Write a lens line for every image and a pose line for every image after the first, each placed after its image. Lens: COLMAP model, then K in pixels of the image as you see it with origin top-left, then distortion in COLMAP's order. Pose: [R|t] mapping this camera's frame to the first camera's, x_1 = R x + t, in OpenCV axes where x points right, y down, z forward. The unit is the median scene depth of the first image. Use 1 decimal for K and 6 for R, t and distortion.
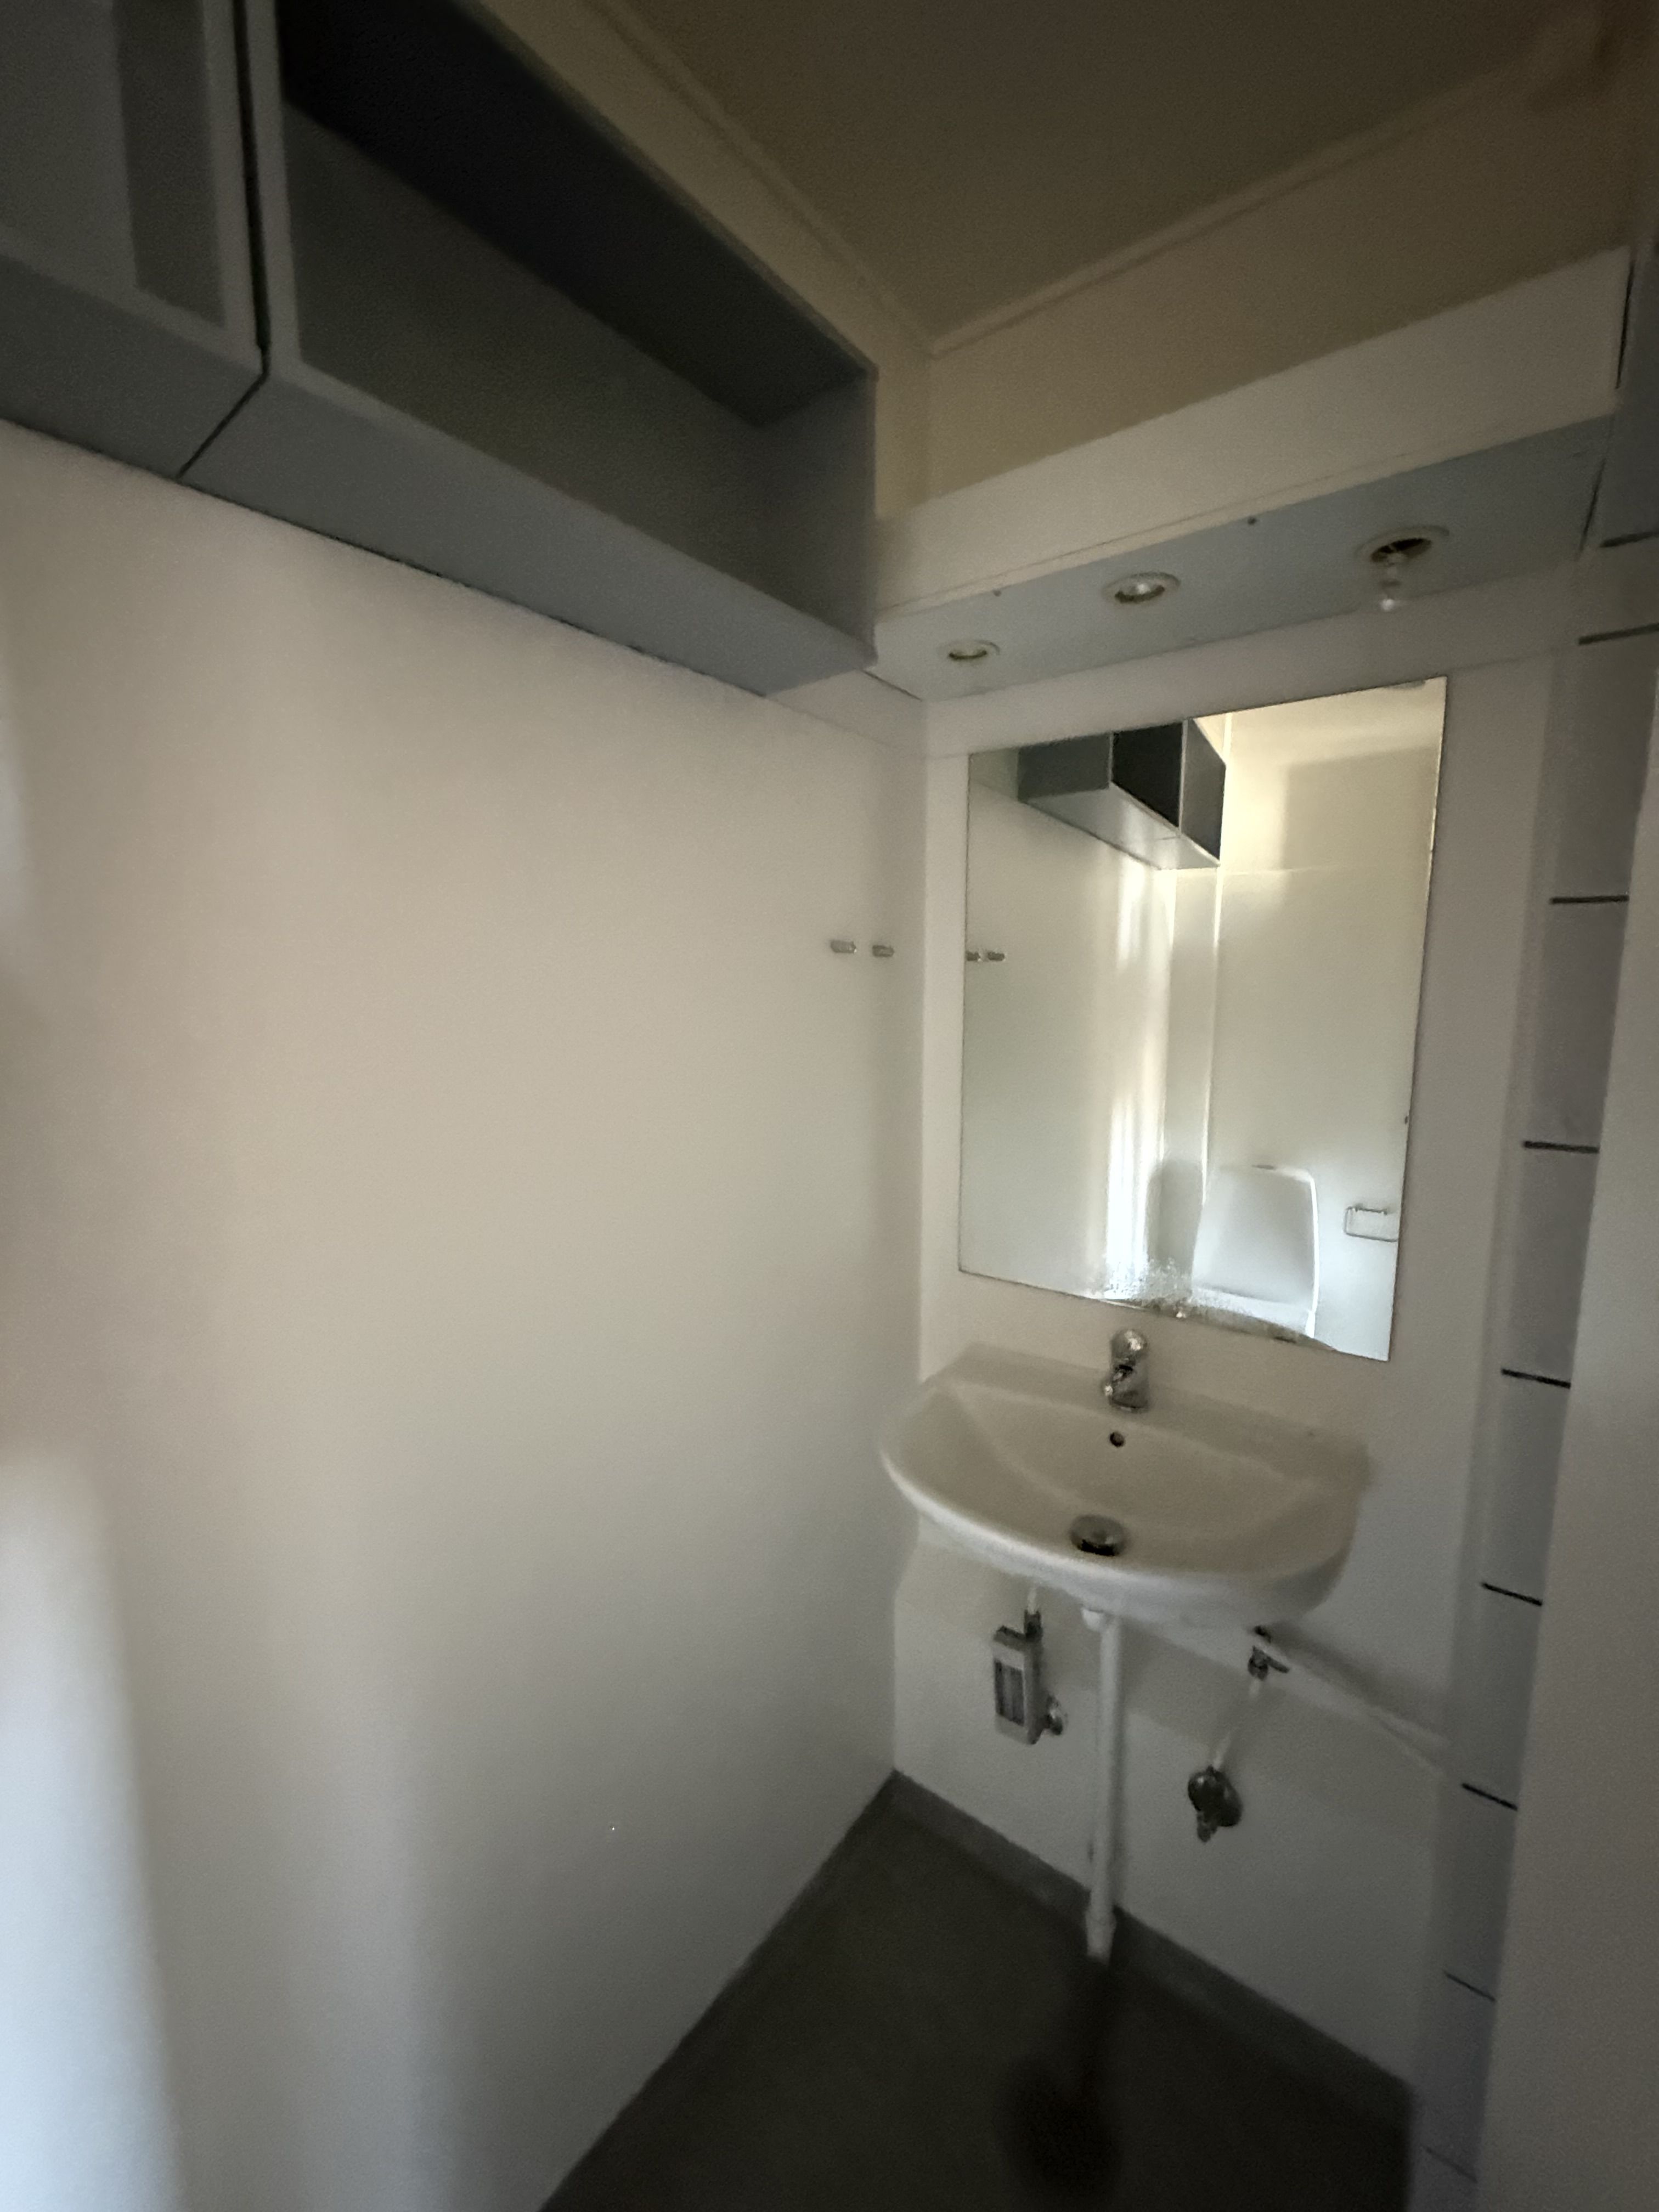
lens RADIAL K [[875.5, 0, 830.2], [0, 875.5, 1102.9], [0, 0, 1]] dist [0.001623, -0.000020]
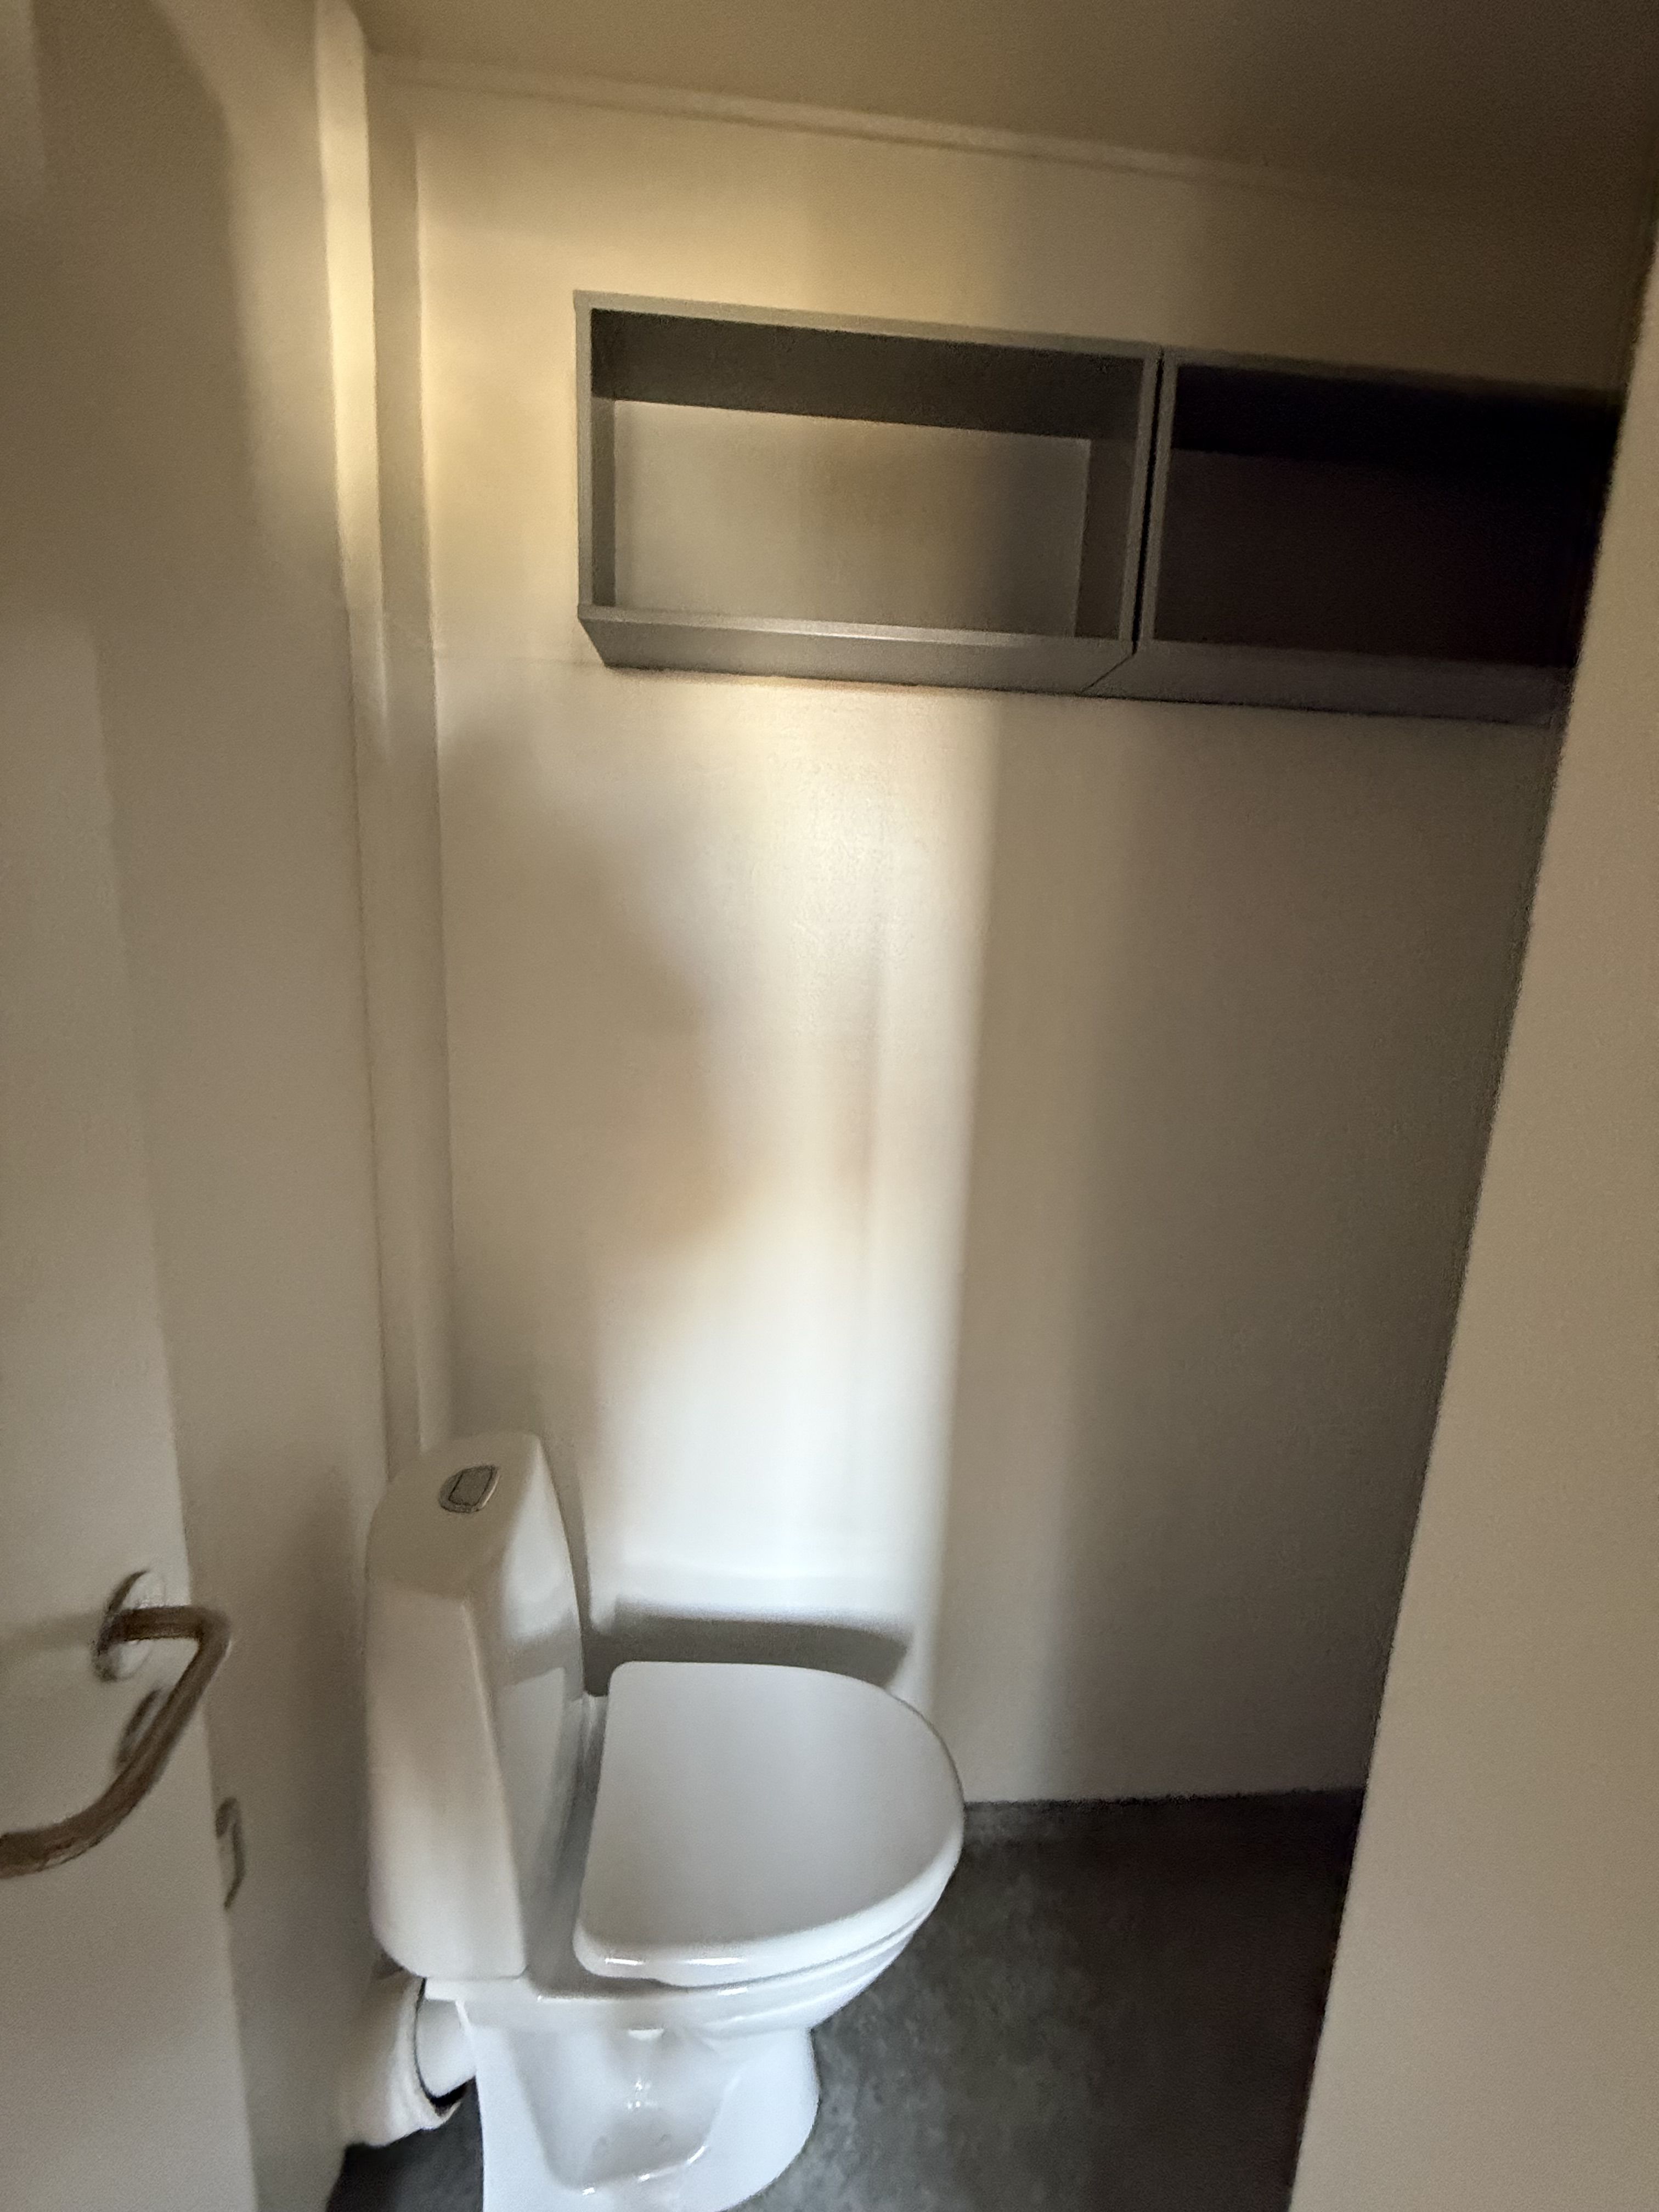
lens RADIAL K [[875.5, 0, 830.2], [0, 875.5, 1105.4], [0, 0, 1]] dist [0.001623, -0.000020]
pose [[0.633959, 0.105153, -0.766185, 0.425108], [-0.096444, 0.993729, 0.056582, 0.077832], [0.767330, 0.038023, 0.640125, -0.586049]]
